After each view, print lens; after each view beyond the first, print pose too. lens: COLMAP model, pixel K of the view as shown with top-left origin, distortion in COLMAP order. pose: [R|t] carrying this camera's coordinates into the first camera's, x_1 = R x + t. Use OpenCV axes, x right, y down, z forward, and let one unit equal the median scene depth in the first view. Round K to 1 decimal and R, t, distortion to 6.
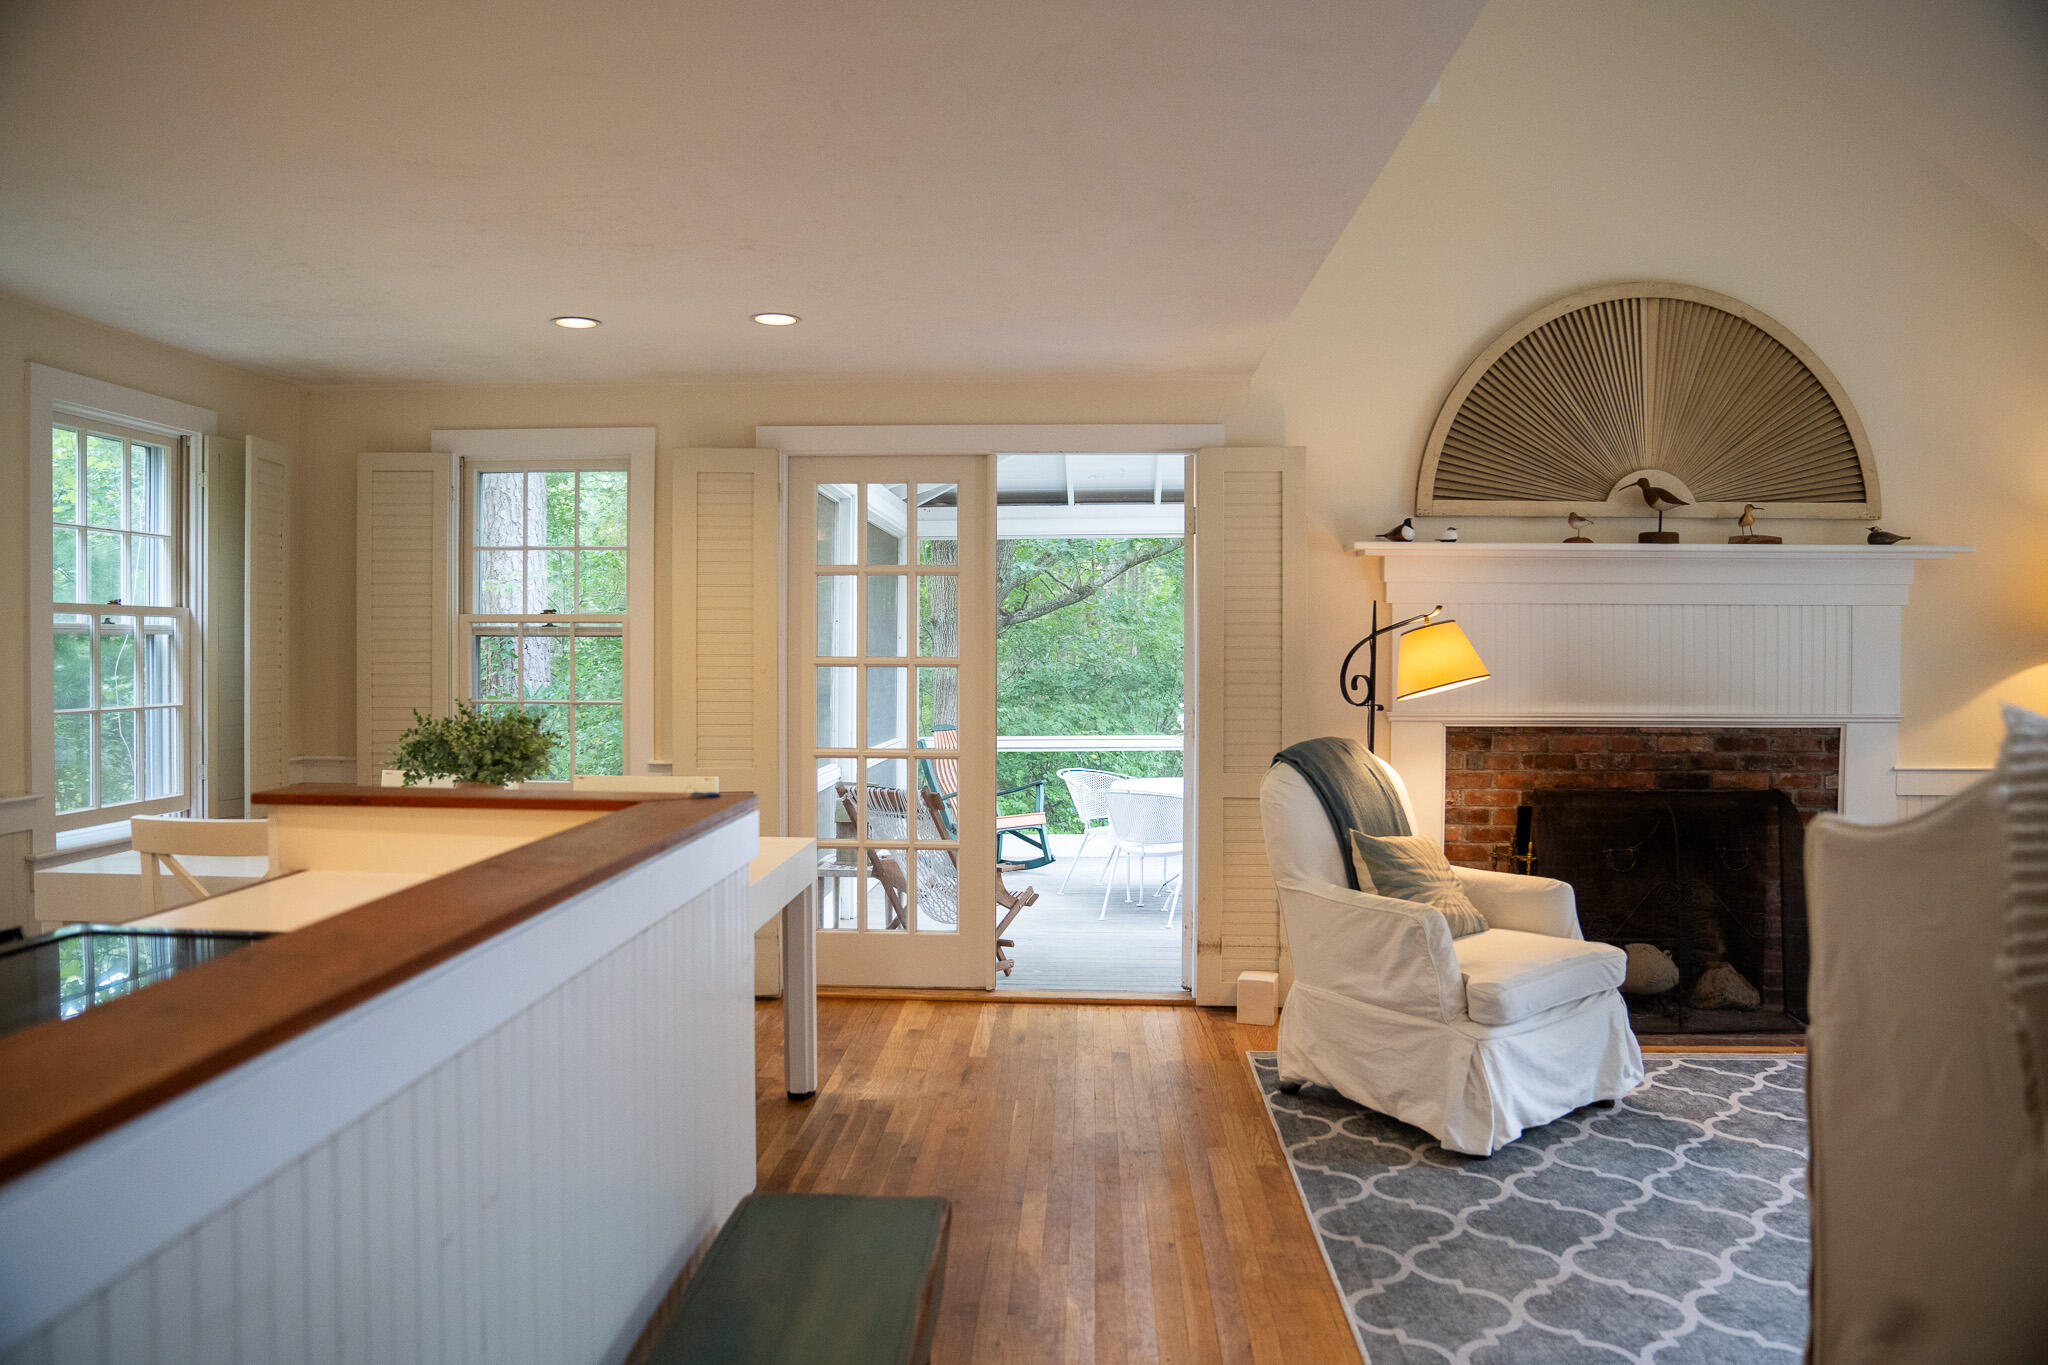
lens RADIAL K [[1430.6, 0, 1020.8], [0, 1430.6, 669.5], [0, 0, 1]] dist [-0.134369, 0.105028]
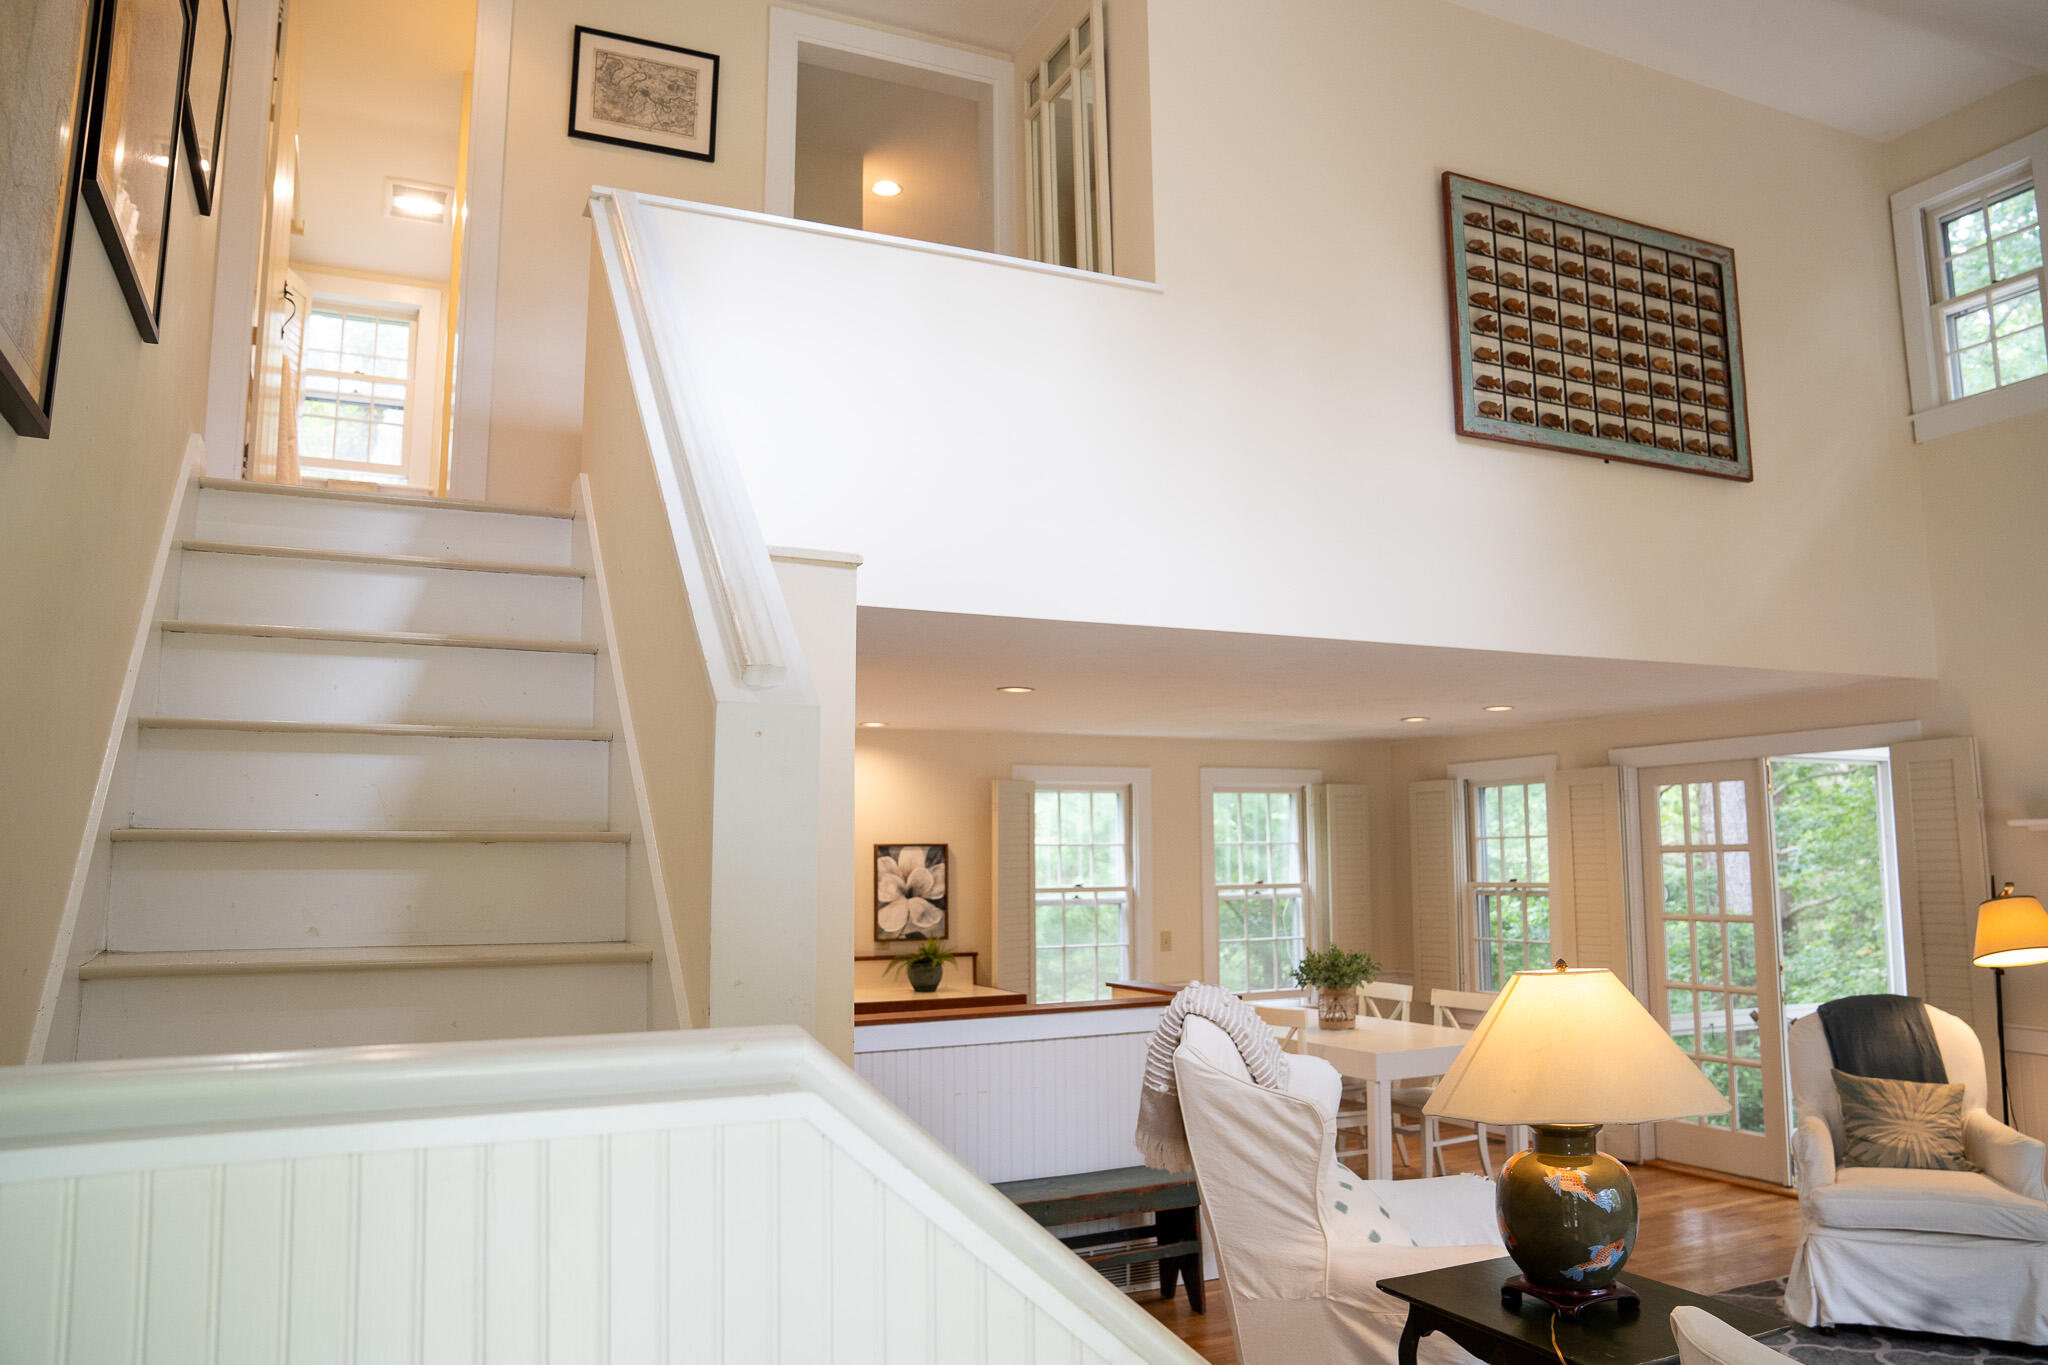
lens RADIAL K [[1453.3, 0, 1025.7], [0, 1453.3, 679.2], [0, 0, 1]] dist [-0.126872, 0.091596]
pose [[0.471519, -0.118651, -0.873838, 0.831200], [-0.003279, 0.990665, -0.136283, -0.046922], [0.881850, 0.067126, 0.466728, -0.197156]]
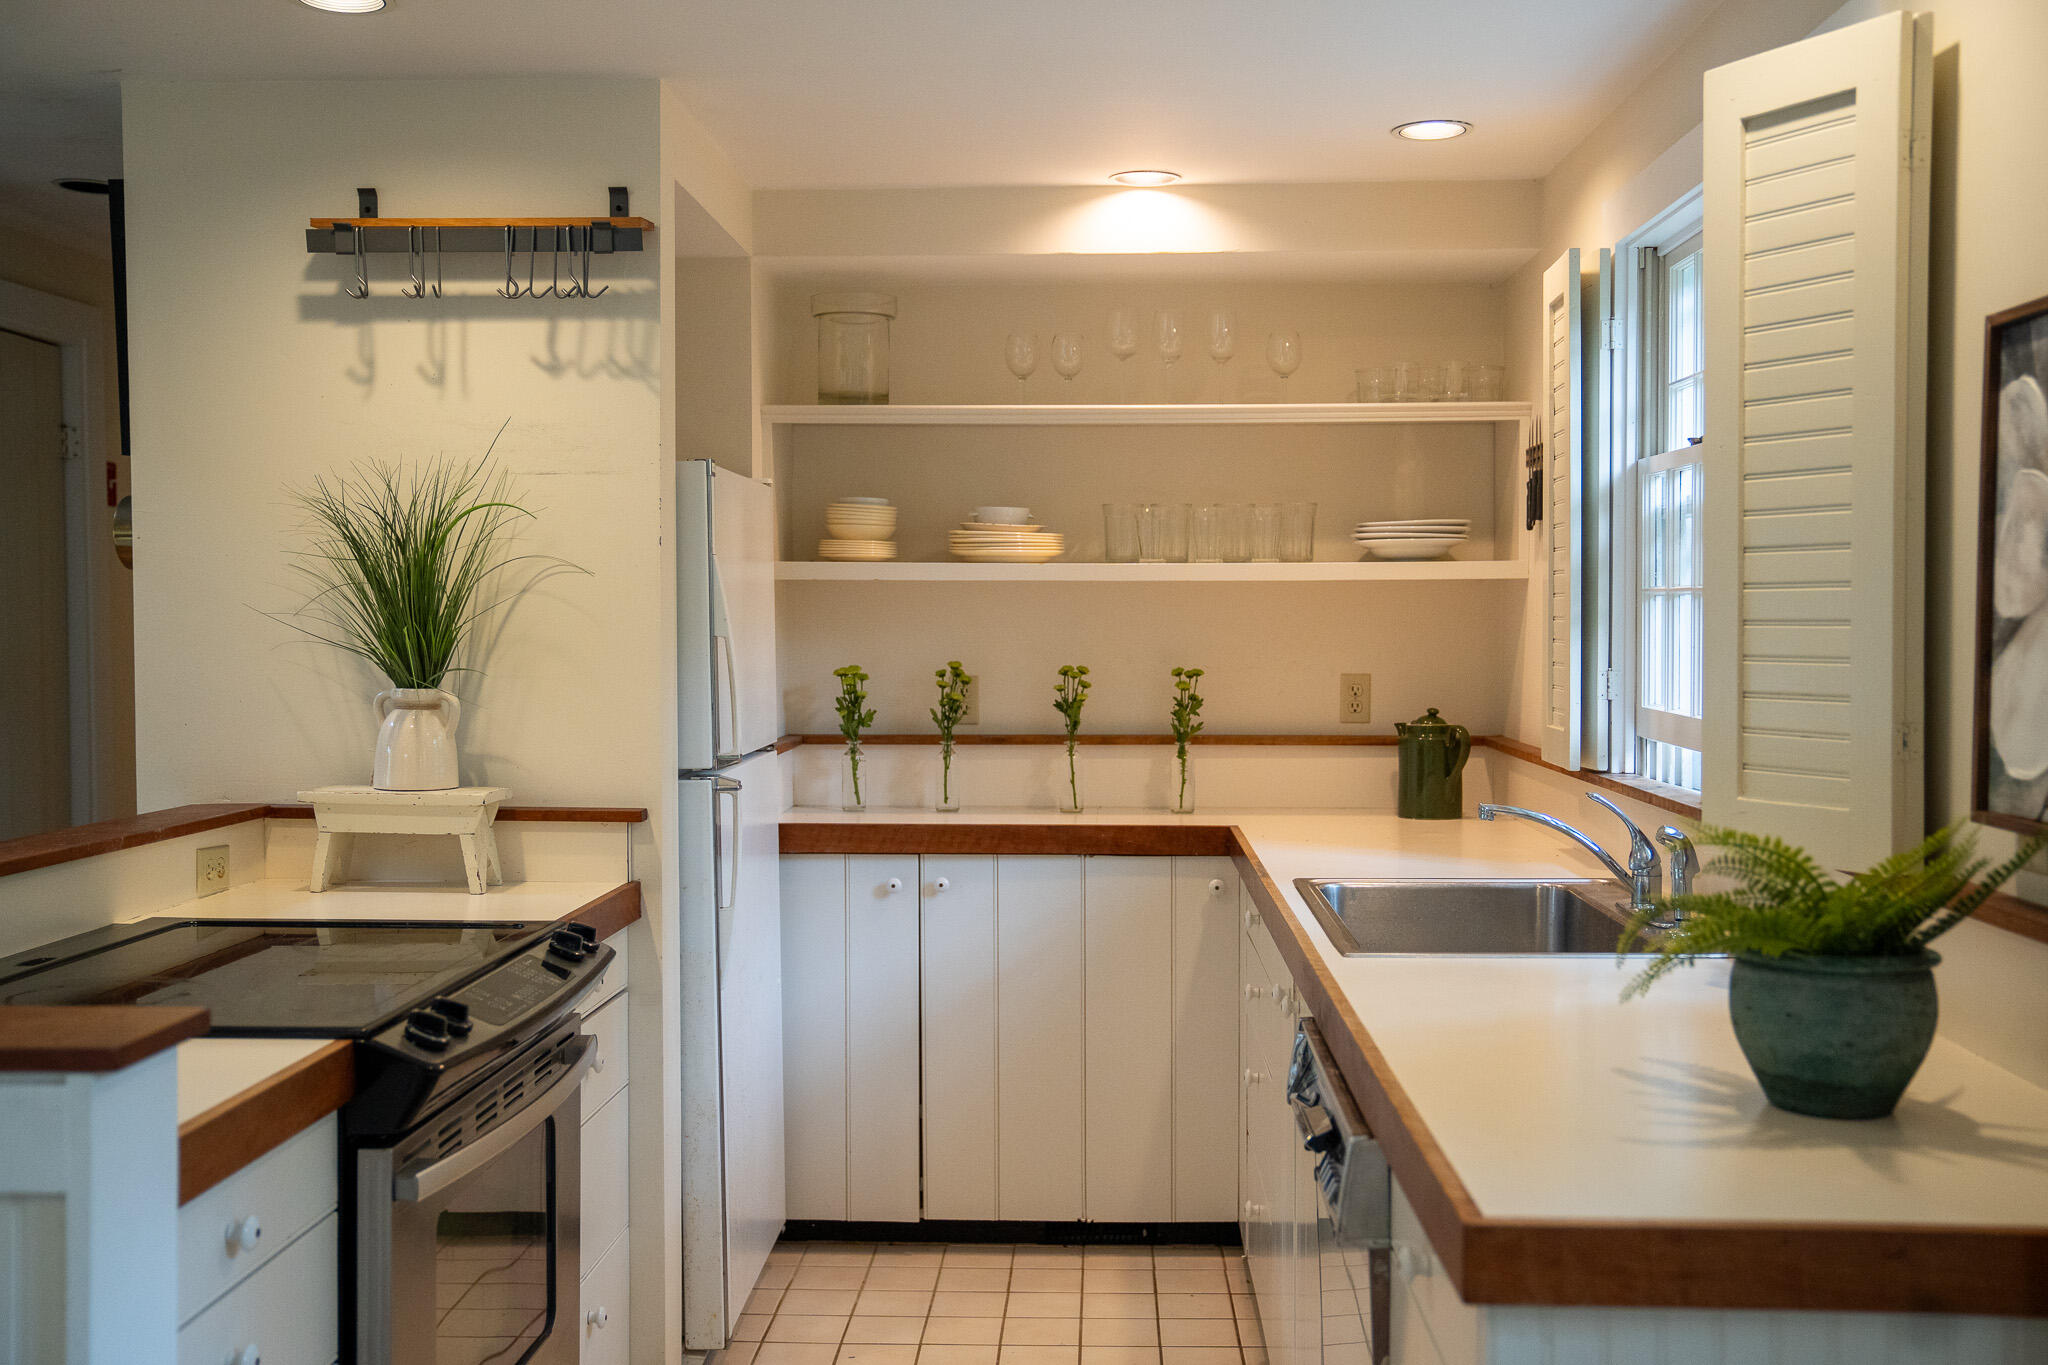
lens RADIAL K [[2099.5, 0, 1024.0], [0, 2099.5, 682.5], [0, 0, 1]] dist [0.000620, 0.000346]
pose [[-0.999947, -0.004263, -0.009338, -0.381716], [-0.004716, 0.998786, 0.049029, -0.028456], [0.009117, 0.049070, -0.998754, 0.807165]]
